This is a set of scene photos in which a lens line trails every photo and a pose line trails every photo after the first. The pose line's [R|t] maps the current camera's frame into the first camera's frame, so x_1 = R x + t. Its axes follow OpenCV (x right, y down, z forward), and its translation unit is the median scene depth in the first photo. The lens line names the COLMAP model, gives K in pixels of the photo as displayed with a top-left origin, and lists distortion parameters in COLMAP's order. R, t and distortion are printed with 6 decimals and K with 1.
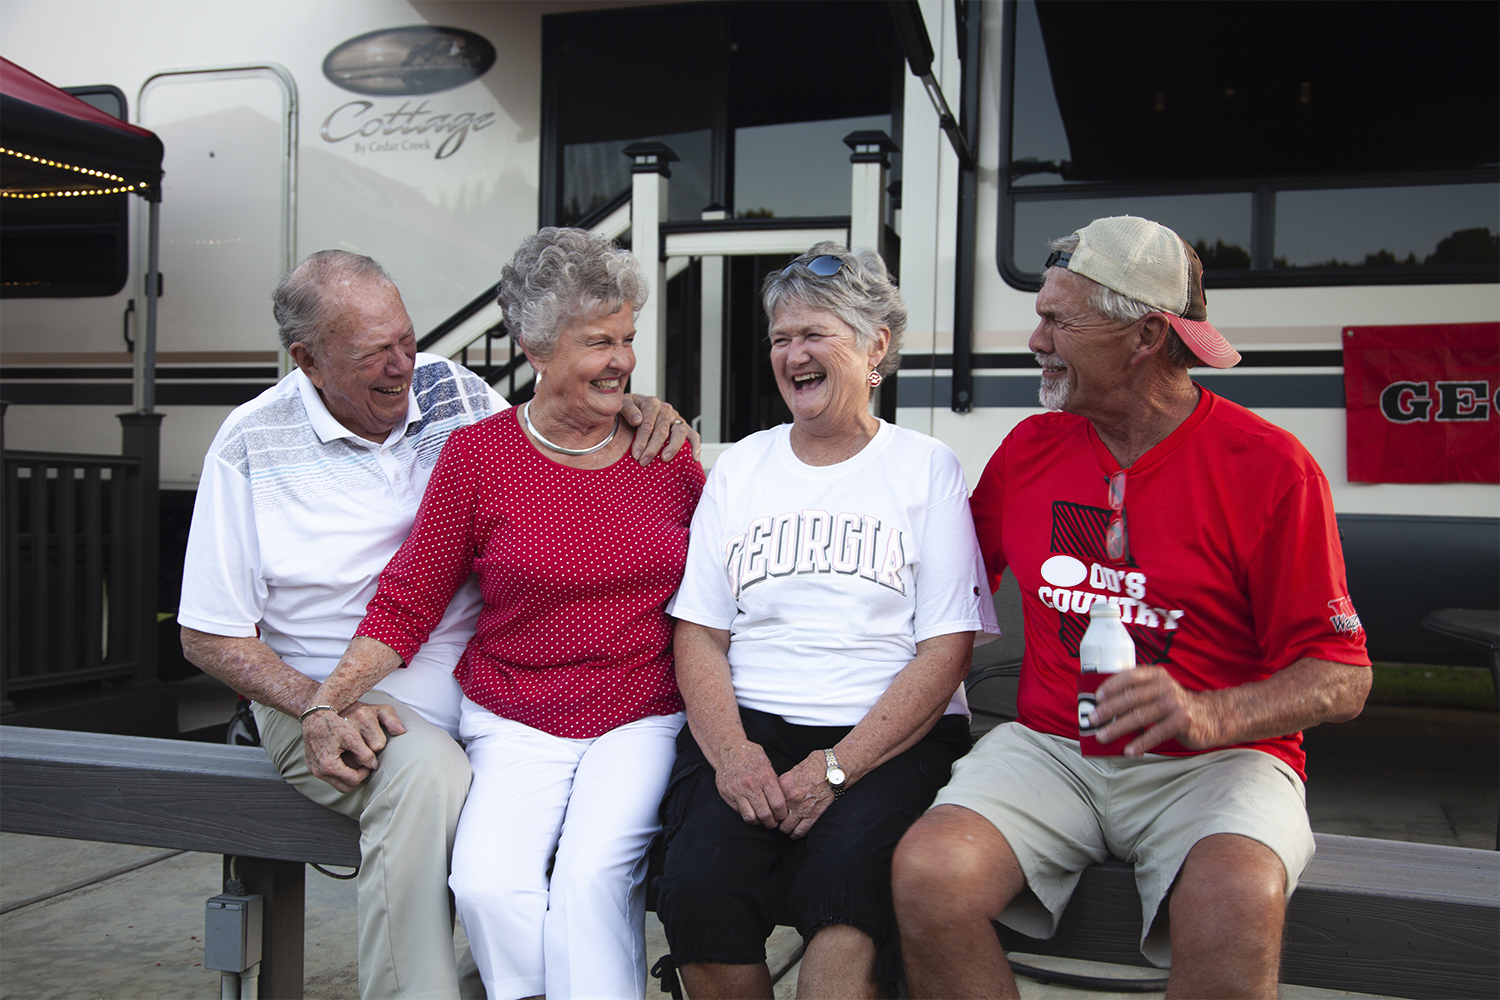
lens RADIAL K [[1535.7, 0, 747.4], [0, 1535.7, 506.5], [0, 0, 1]] dist [-0.003749, 0.000000]
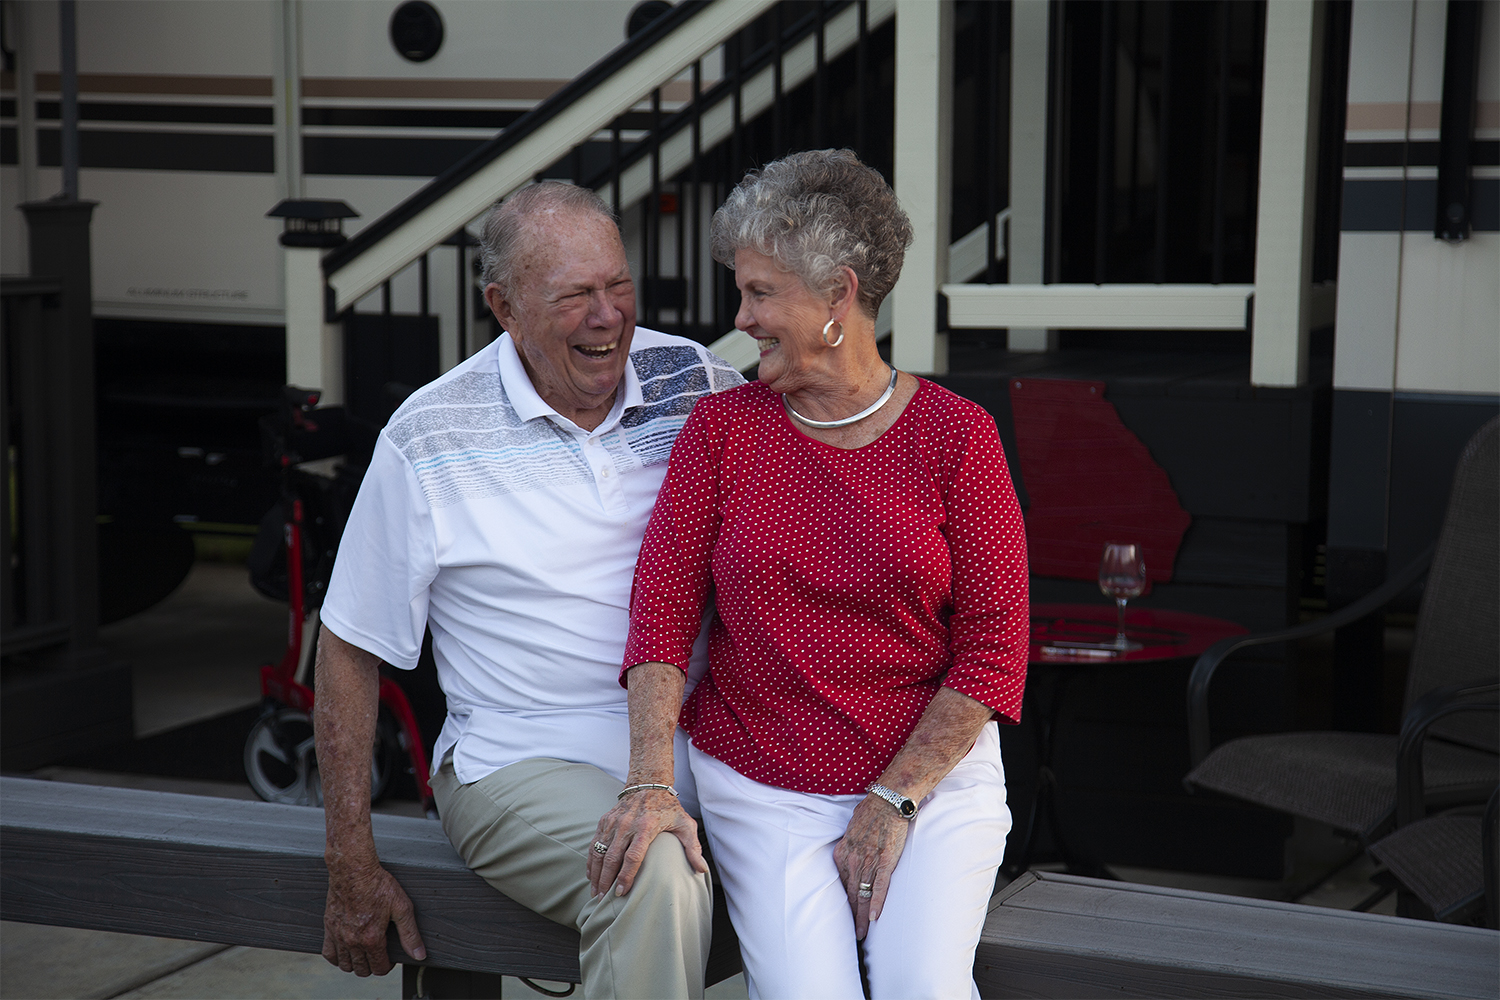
lens RADIAL K [[3517.8, 0, 753.5], [0, 3517.8, 497.6], [0, 0, 1]] dist [0.275777, 0.000000]
pose [[0.994903, 0.007700, -0.100540, 0.016054], [0.002735, 0.994653, 0.103240, -0.174733], [0.100798, -0.102989, 0.989562, -0.666411]]
